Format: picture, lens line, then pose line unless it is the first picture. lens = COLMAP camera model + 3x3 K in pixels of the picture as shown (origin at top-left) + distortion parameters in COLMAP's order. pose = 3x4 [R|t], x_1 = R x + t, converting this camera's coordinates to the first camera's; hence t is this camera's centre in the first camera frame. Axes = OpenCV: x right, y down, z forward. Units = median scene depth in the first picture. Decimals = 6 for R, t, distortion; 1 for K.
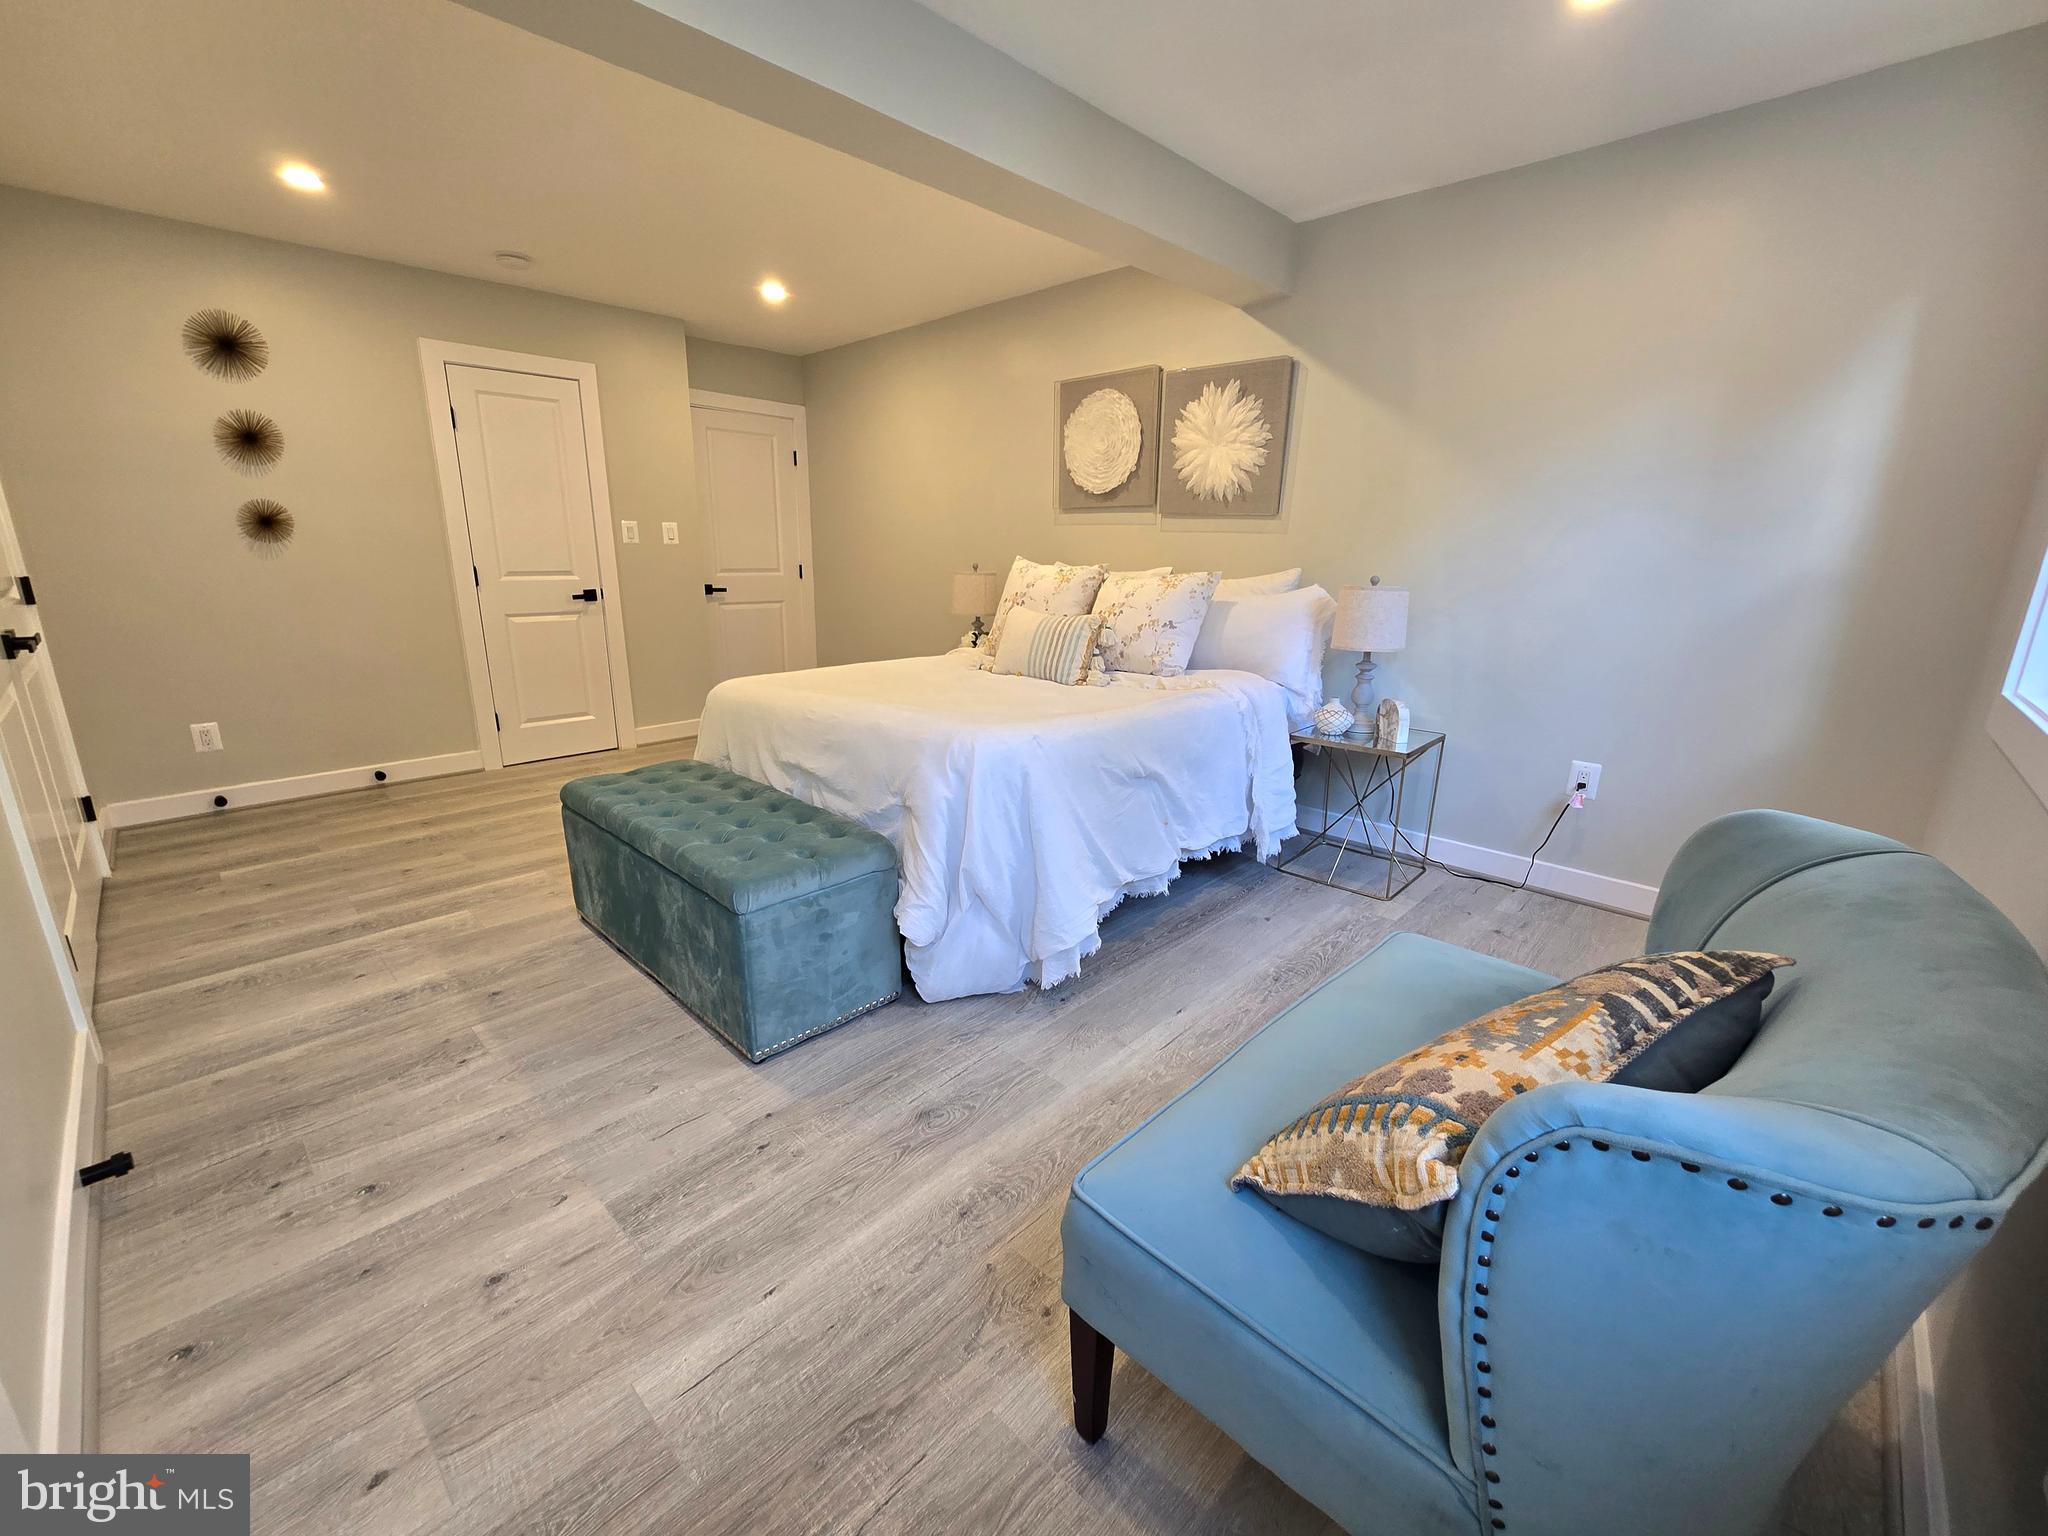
lens RADIAL K [[843.4, 0, 1024.0], [0, 843.4, 768.0], [0, 0, 1]] dist [-0.003629, -0.000410]
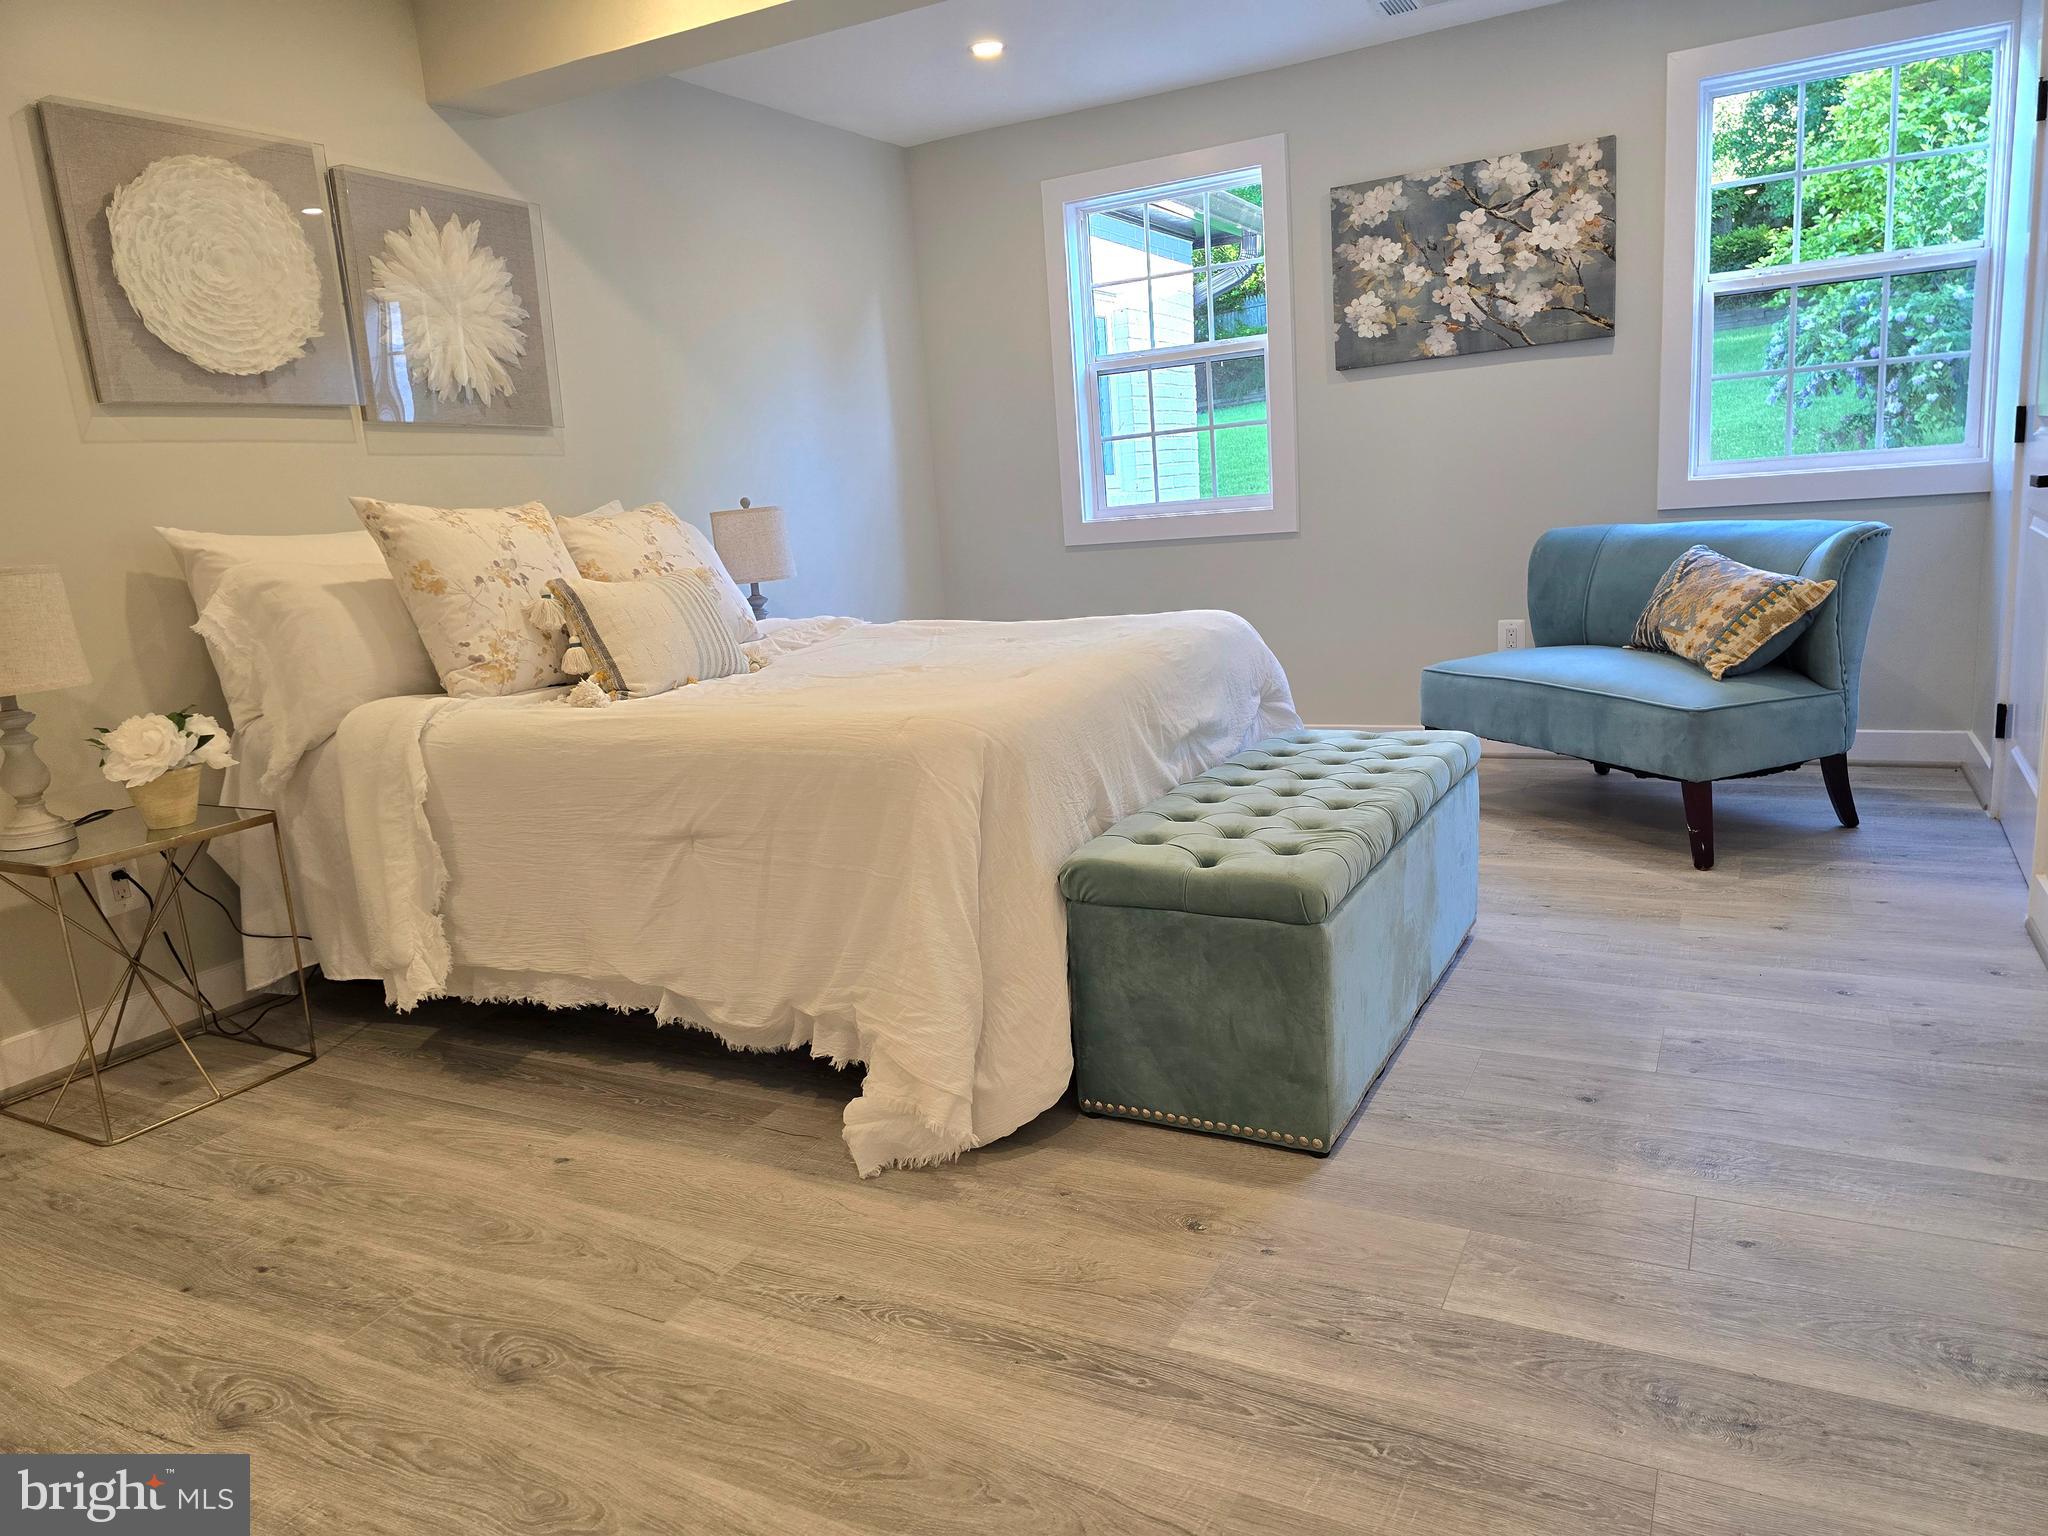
lens RADIAL K [[1371.0, 0, 1031.2], [0, 1371.0, 771.9], [0, 0, 1]] dist [0.058736, -0.058677]
pose [[-0.279121, -0.181891, 0.942872, -1.018956], [0.313908, 0.910666, 0.268605, -0.246650], [-0.907498, 0.370948, -0.197088, 1.060226]]
